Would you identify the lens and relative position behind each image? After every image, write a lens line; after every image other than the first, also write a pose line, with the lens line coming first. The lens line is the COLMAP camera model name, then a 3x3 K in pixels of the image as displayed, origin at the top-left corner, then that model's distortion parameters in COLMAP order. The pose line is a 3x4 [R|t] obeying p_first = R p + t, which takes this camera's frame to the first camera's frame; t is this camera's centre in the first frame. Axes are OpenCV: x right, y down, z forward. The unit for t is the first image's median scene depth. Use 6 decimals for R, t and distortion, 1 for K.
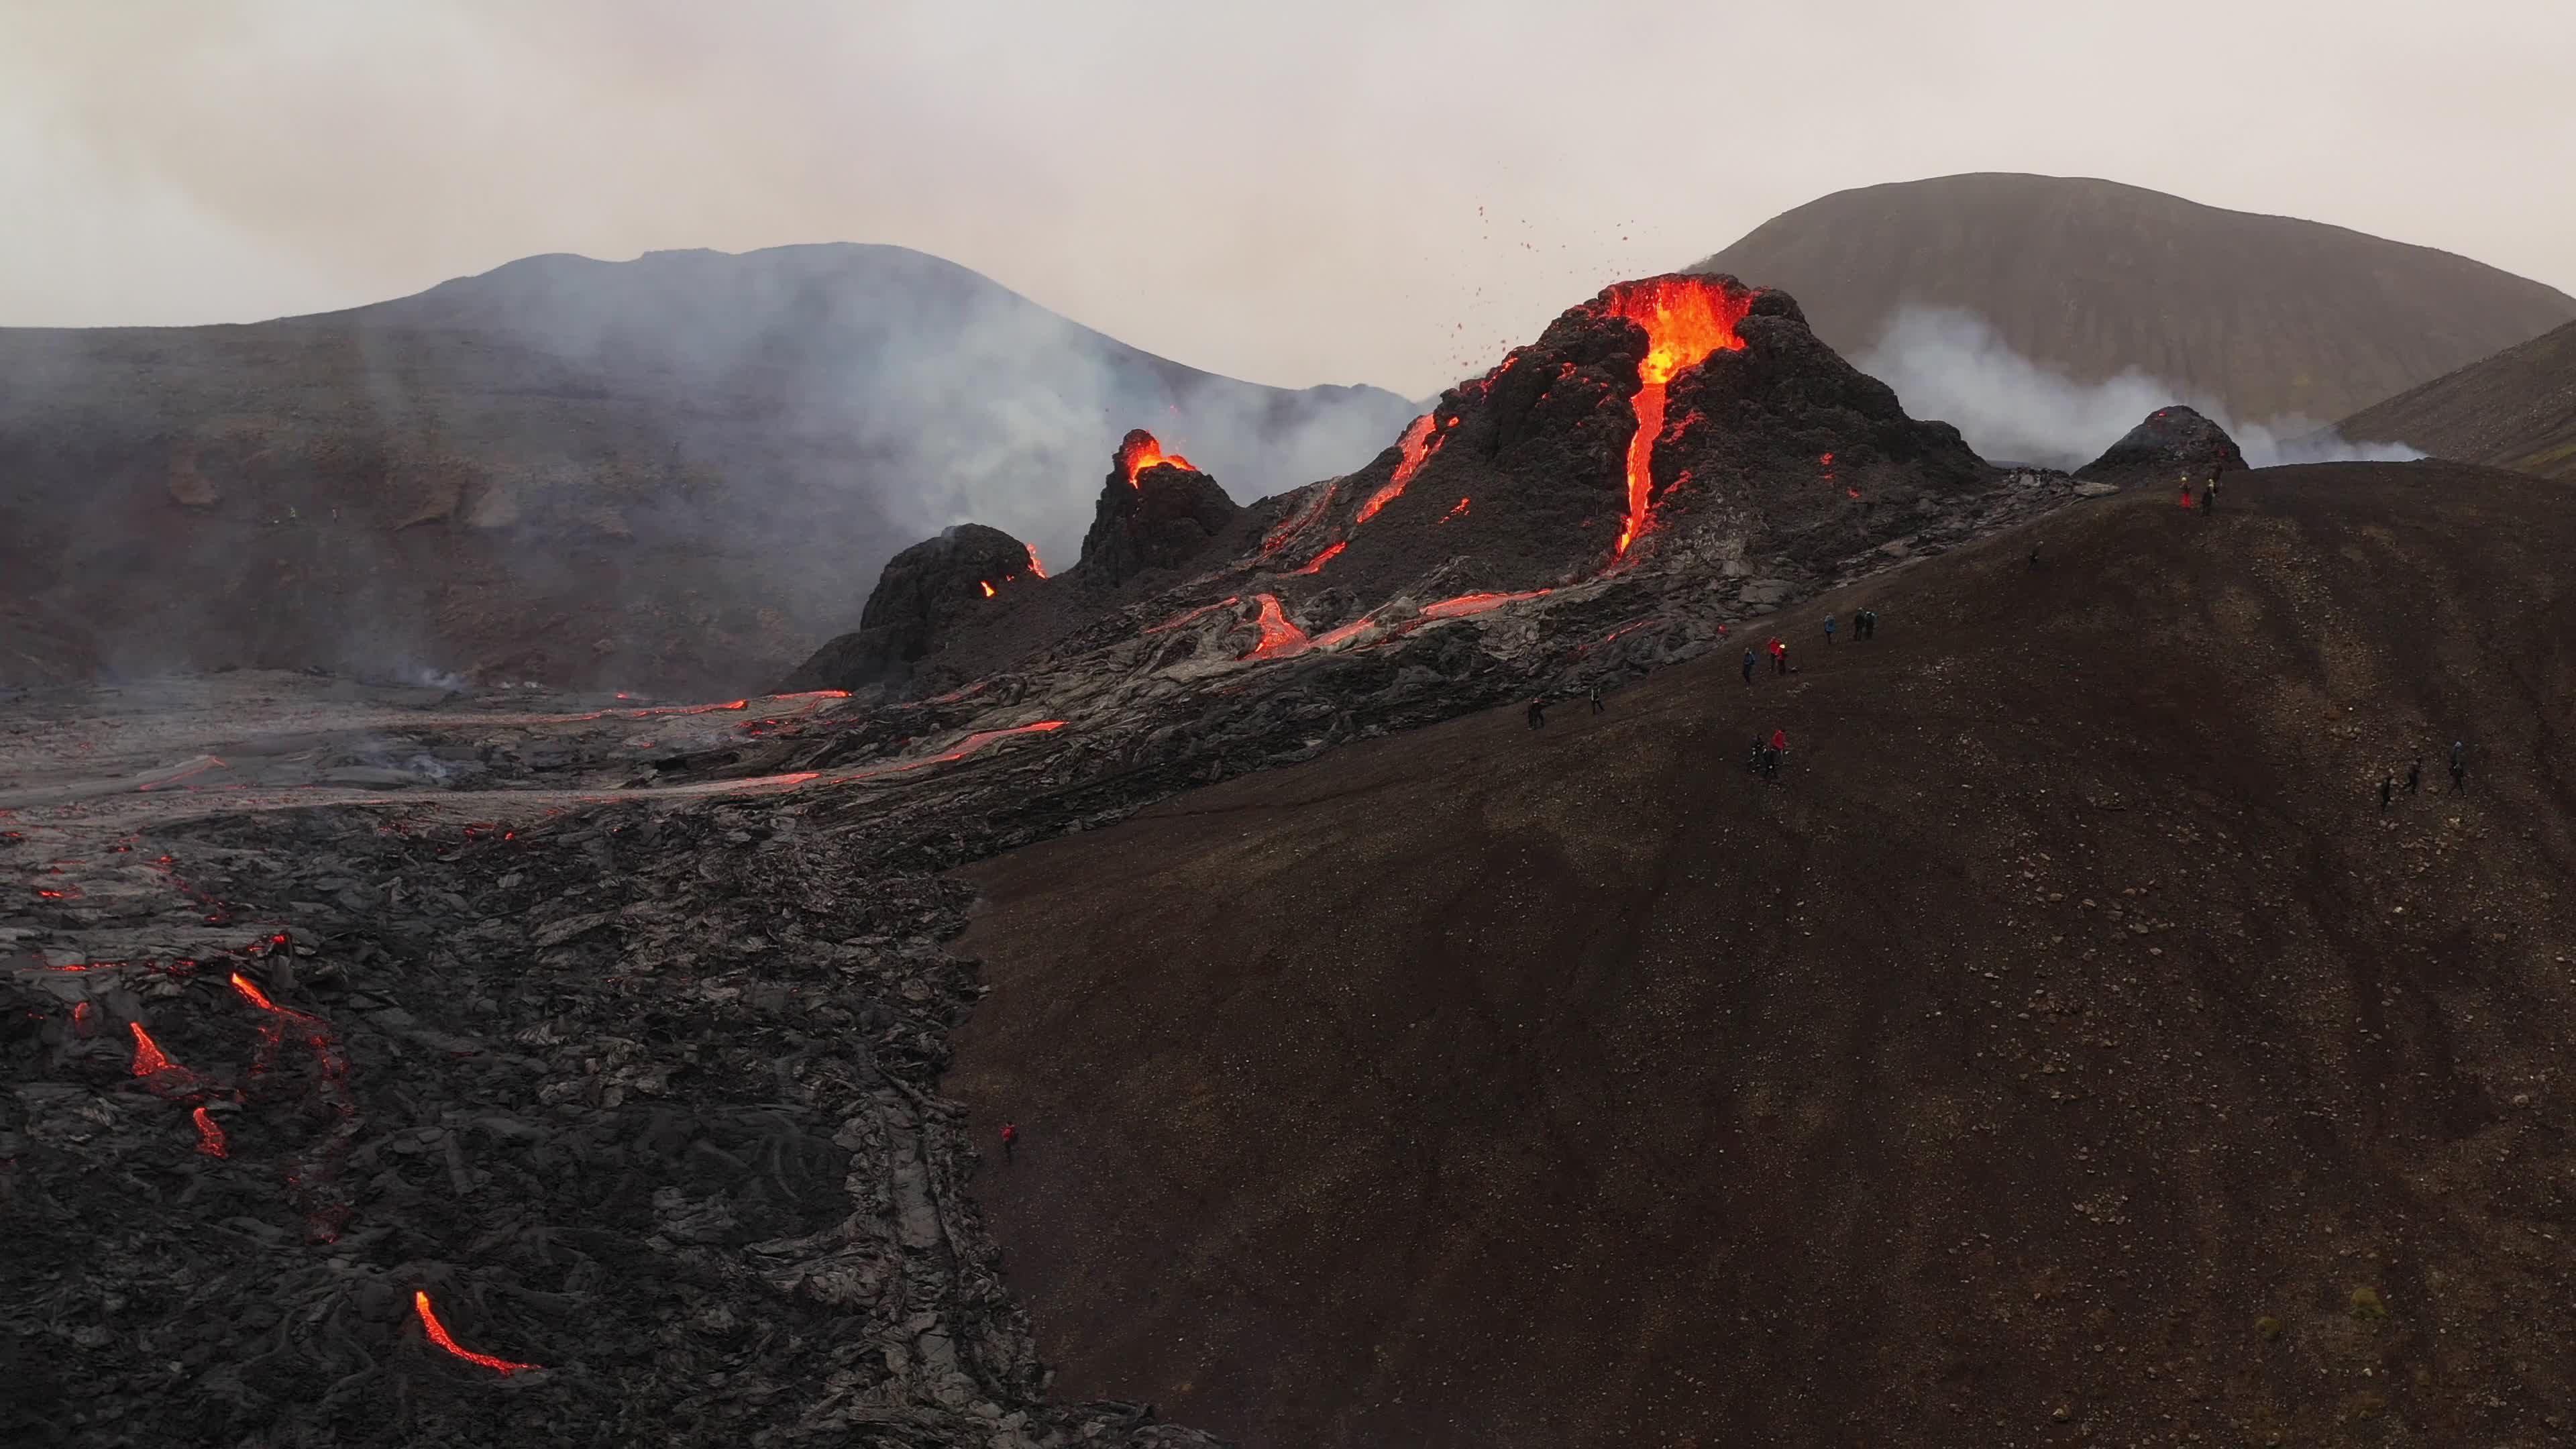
lens RADIAL K [[2918.1, 0, 1249.9], [0, 2918.1, 727.7], [0, 0, 1]] dist [-0.011239, 0.000000]
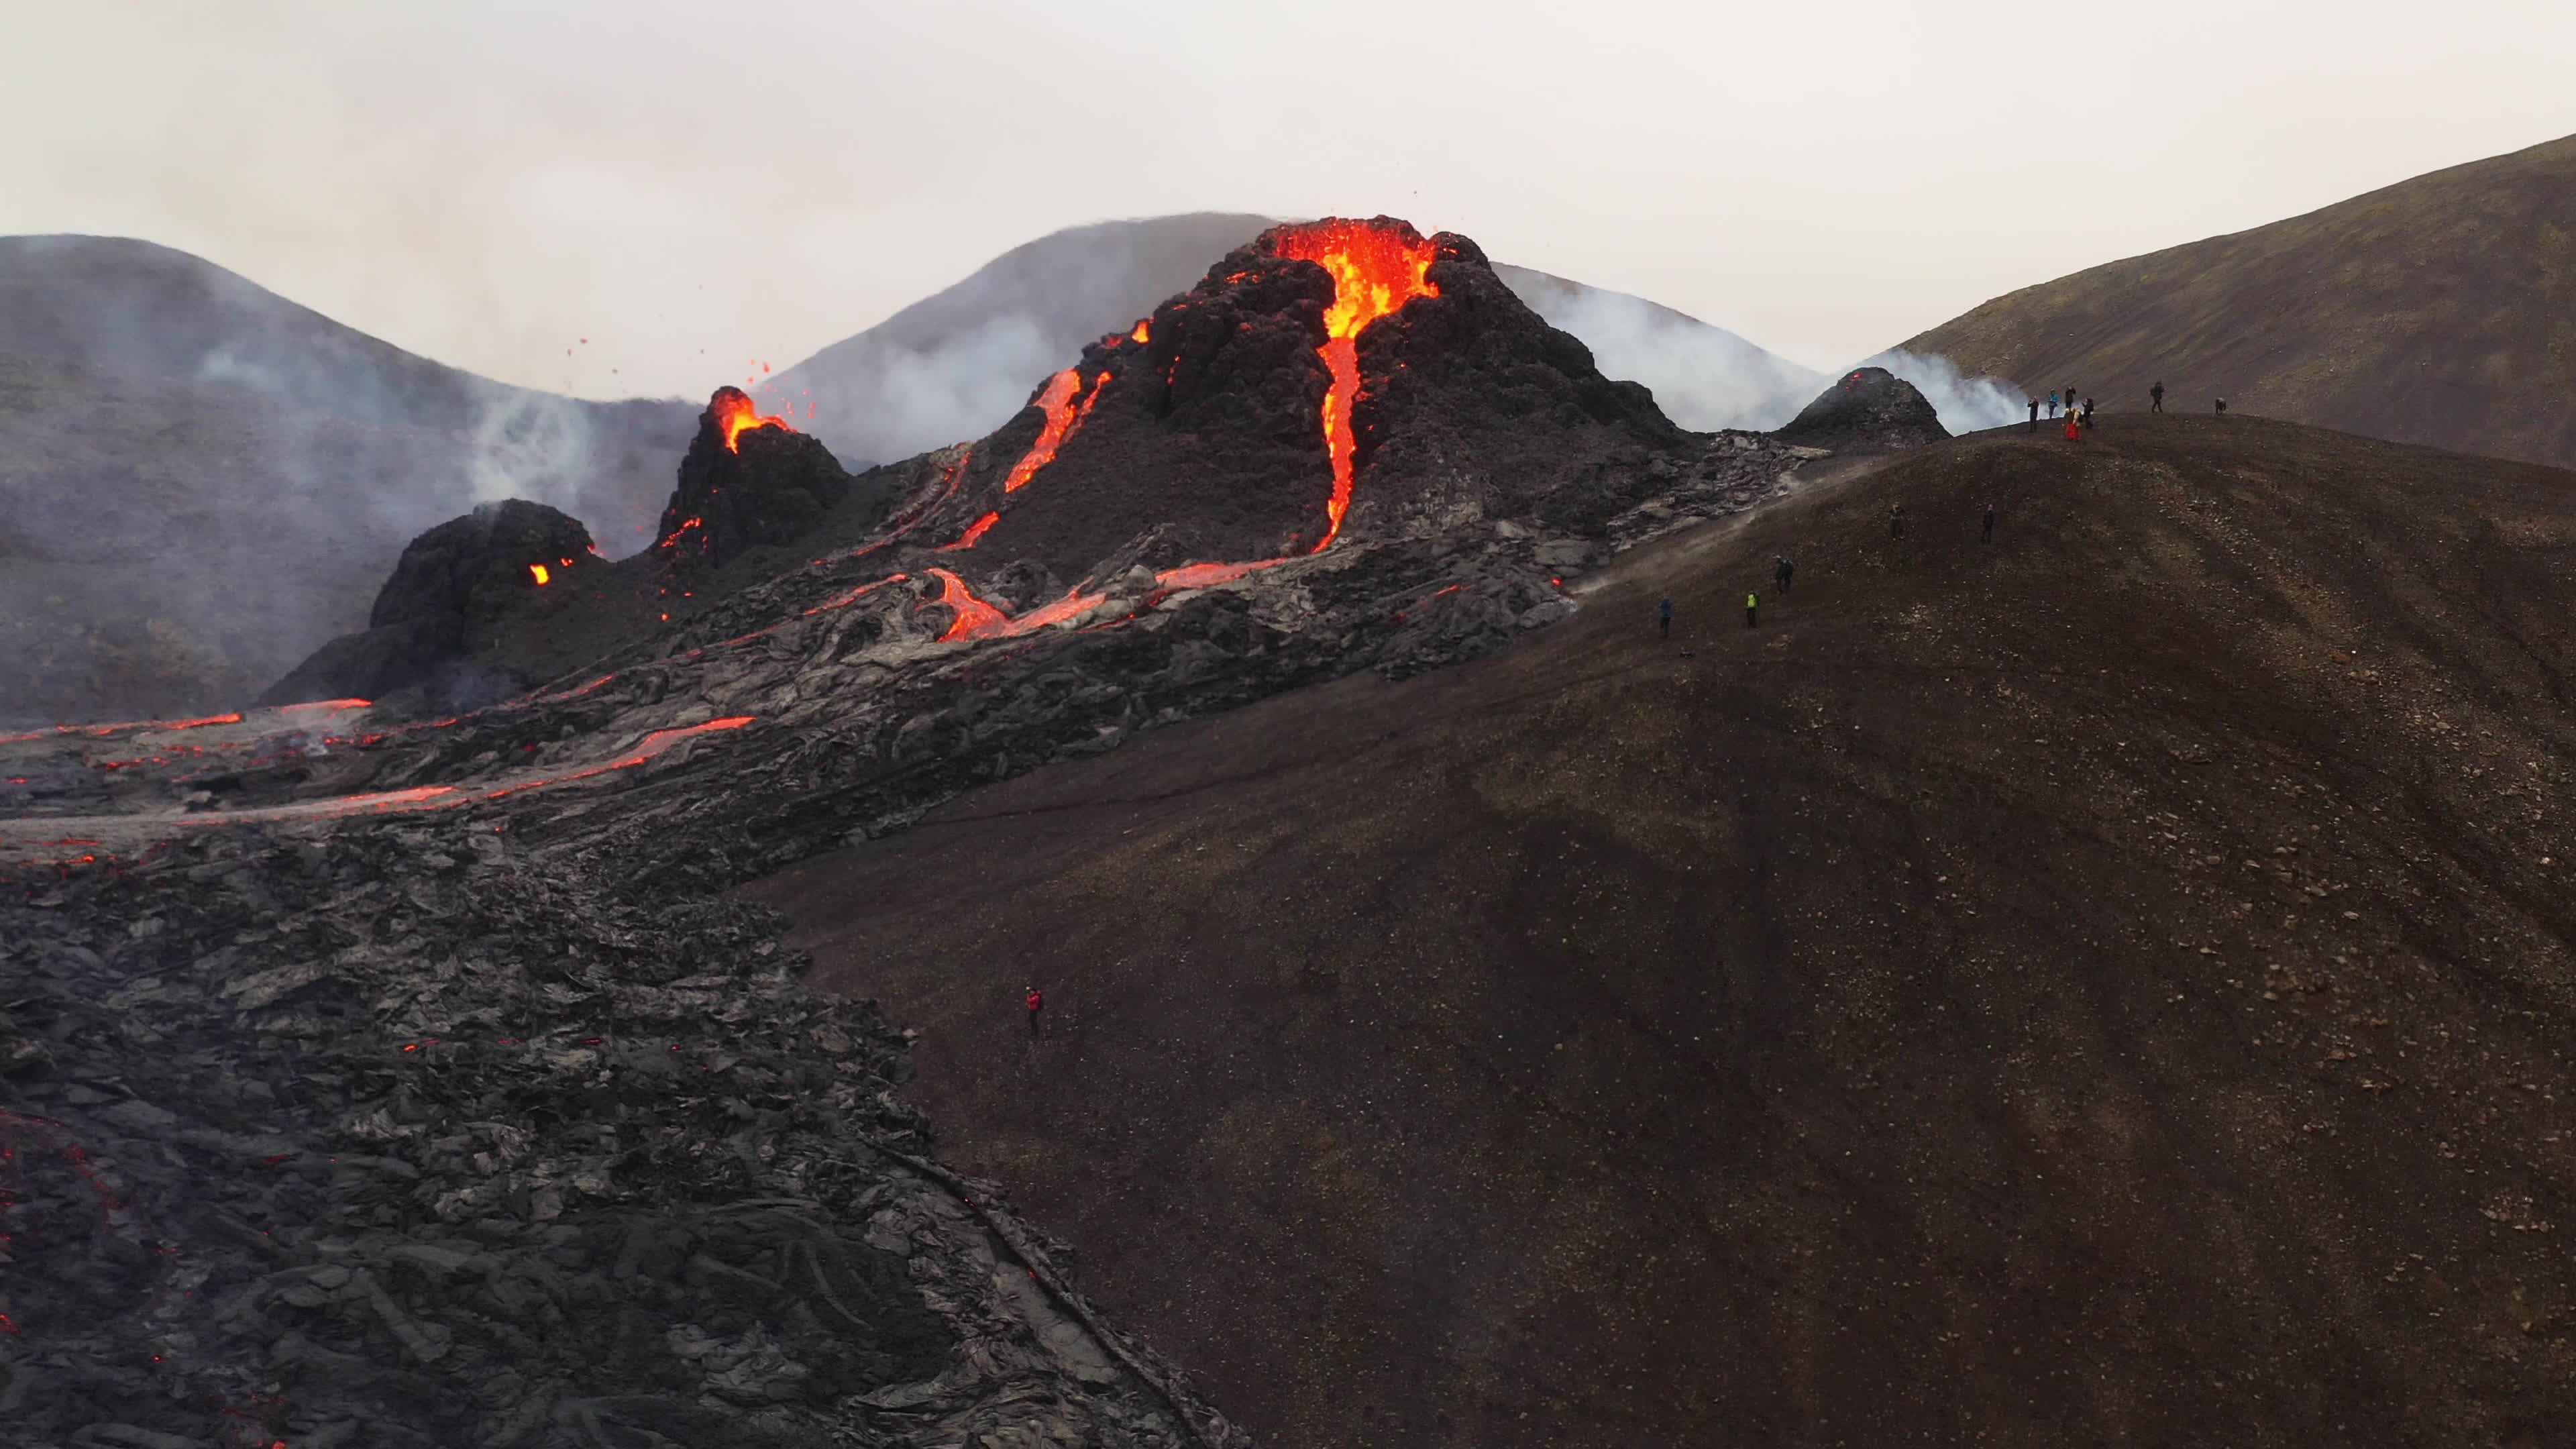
lens RADIAL K [[2918.1, 0, 1275.3], [0, 2918.1, 740.5], [0, 0, 1]] dist [-0.011239, 0.000000]
pose [[0.957923, -0.022514, 0.286141, -0.171860], [0.025868, 0.999634, -0.007945, 0.016194], [-0.285857, 0.015013, 0.958155, 0.181770]]
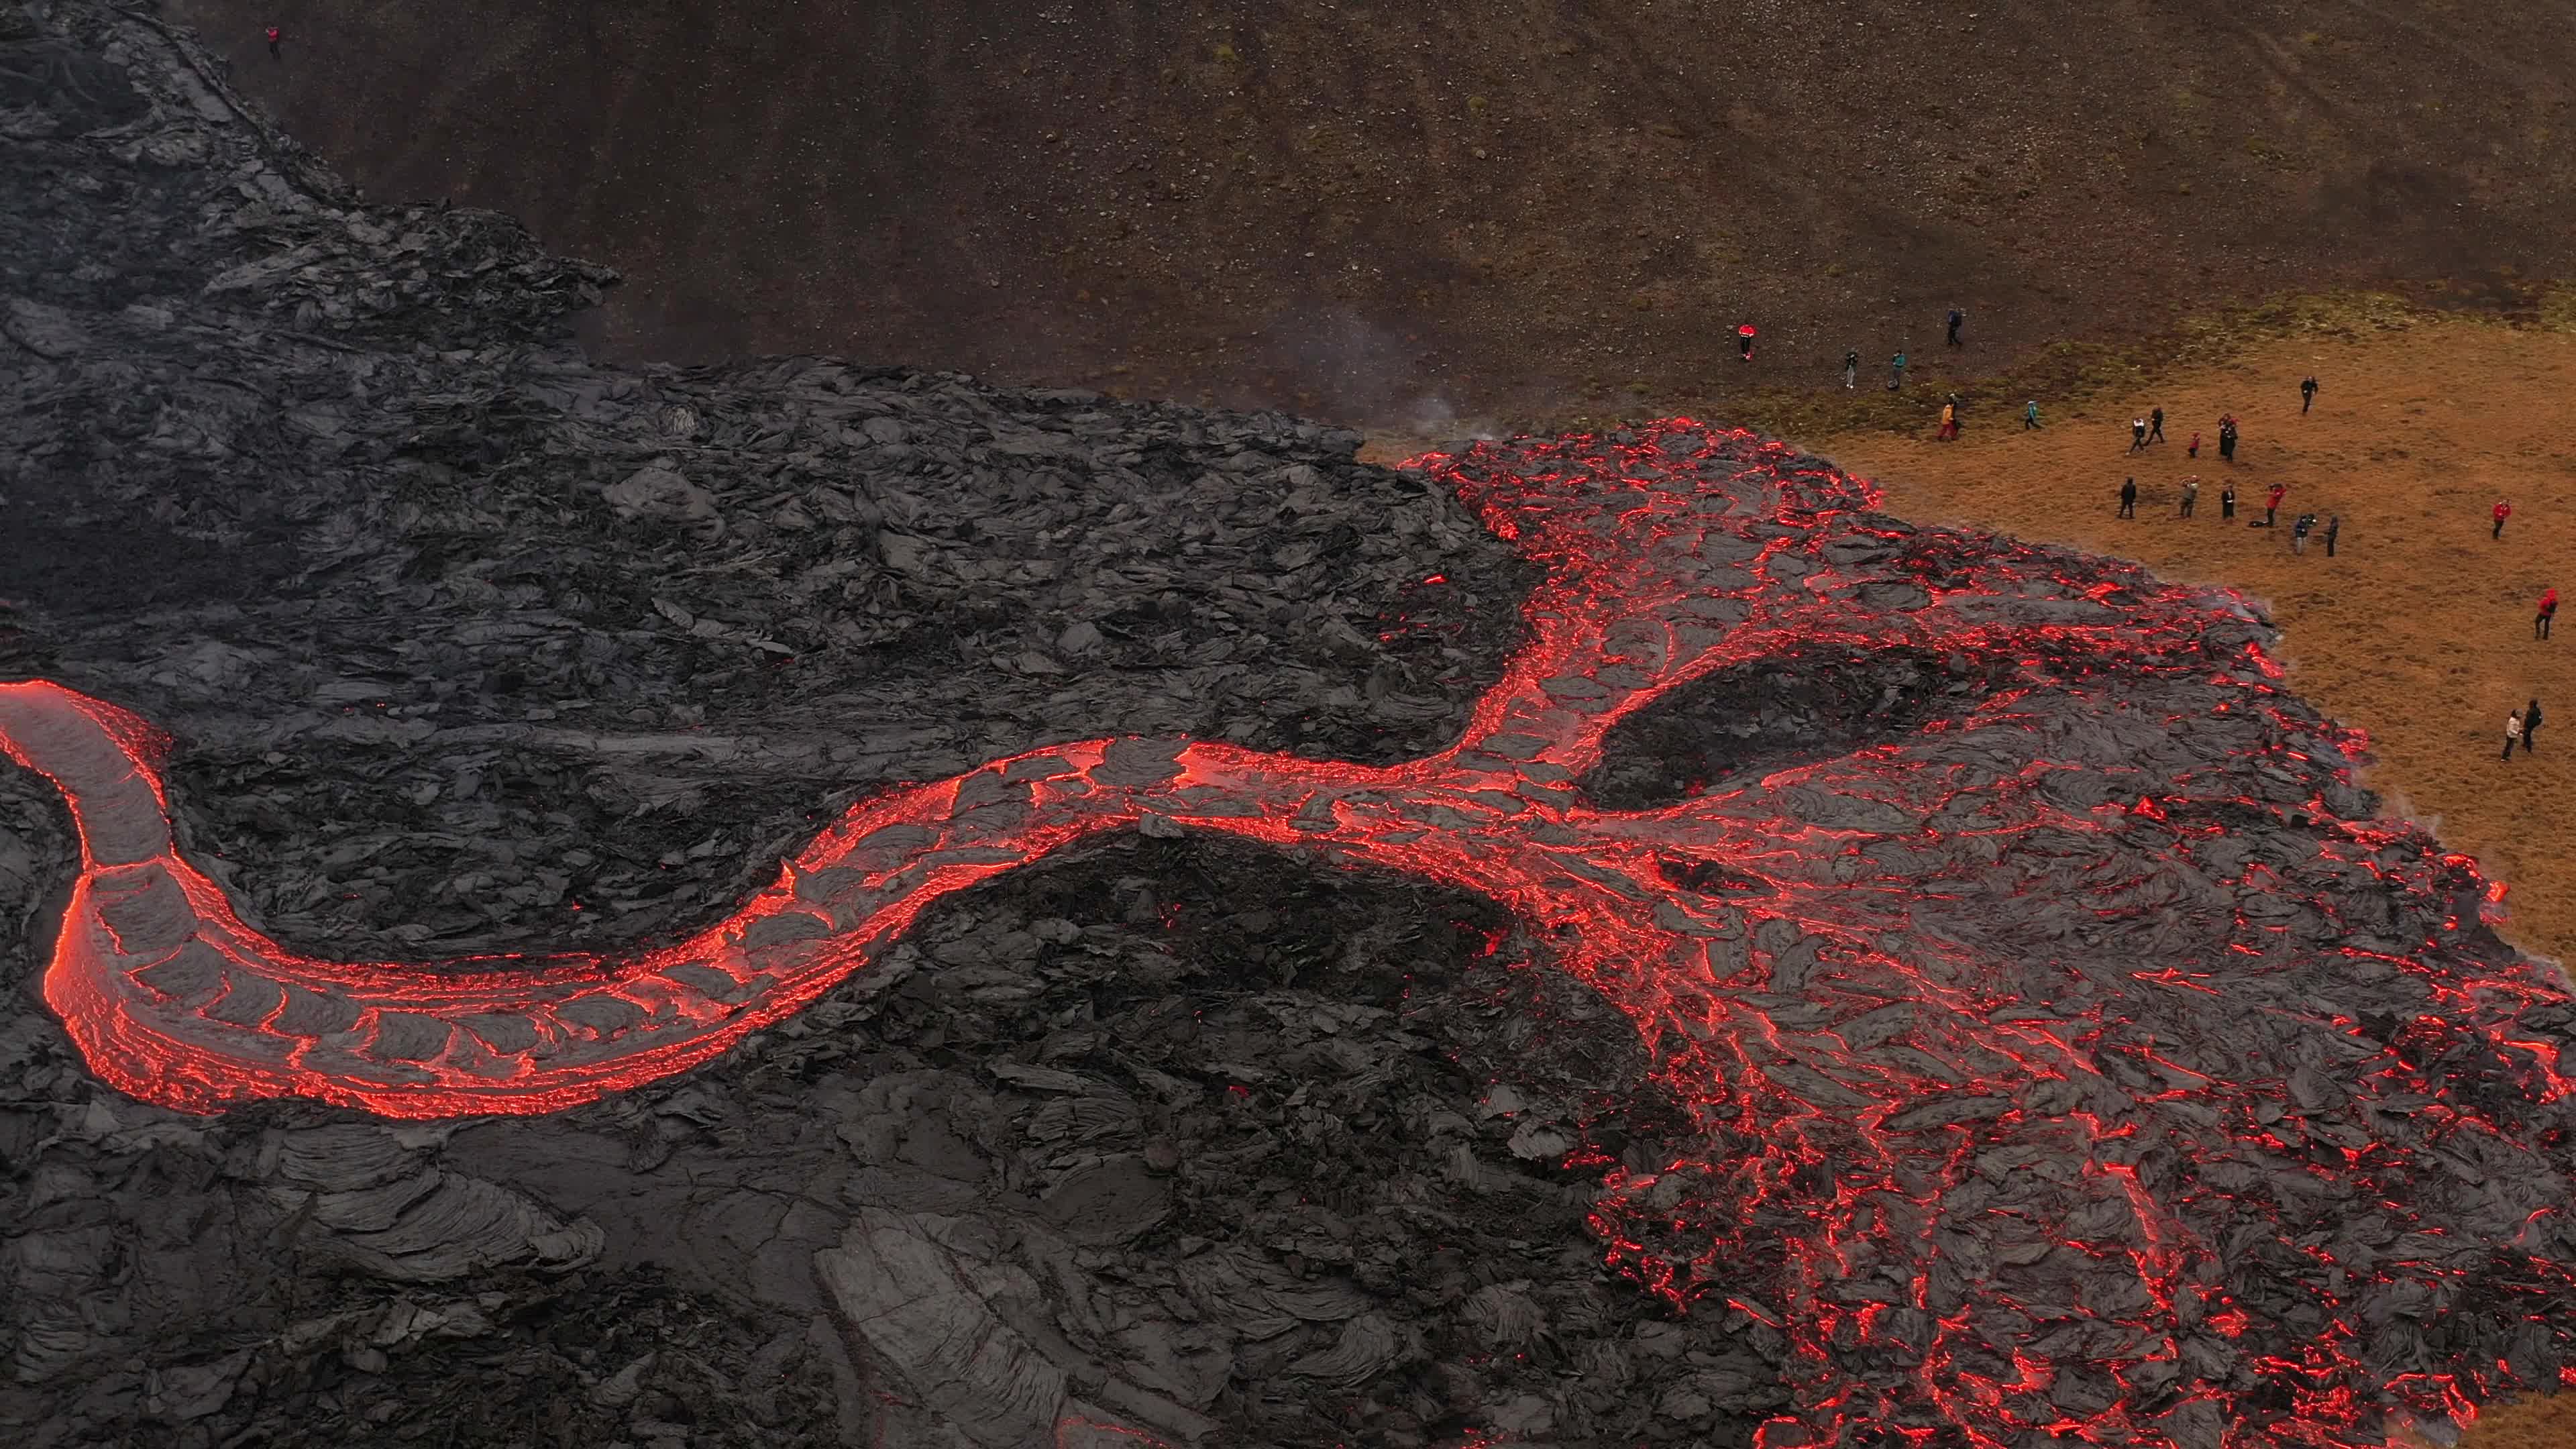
lens RADIAL K [[2918.1, 0, 1260.8], [0, 2918.1, 741.9], [0, 0, 1]] dist [-0.011239, 0.000000]
pose [[0.917760, -0.171379, 0.358255, -0.126905], [0.044388, 0.940709, 0.336298, 0.011066], [-0.394648, -0.292738, 0.870952, -0.271049]]
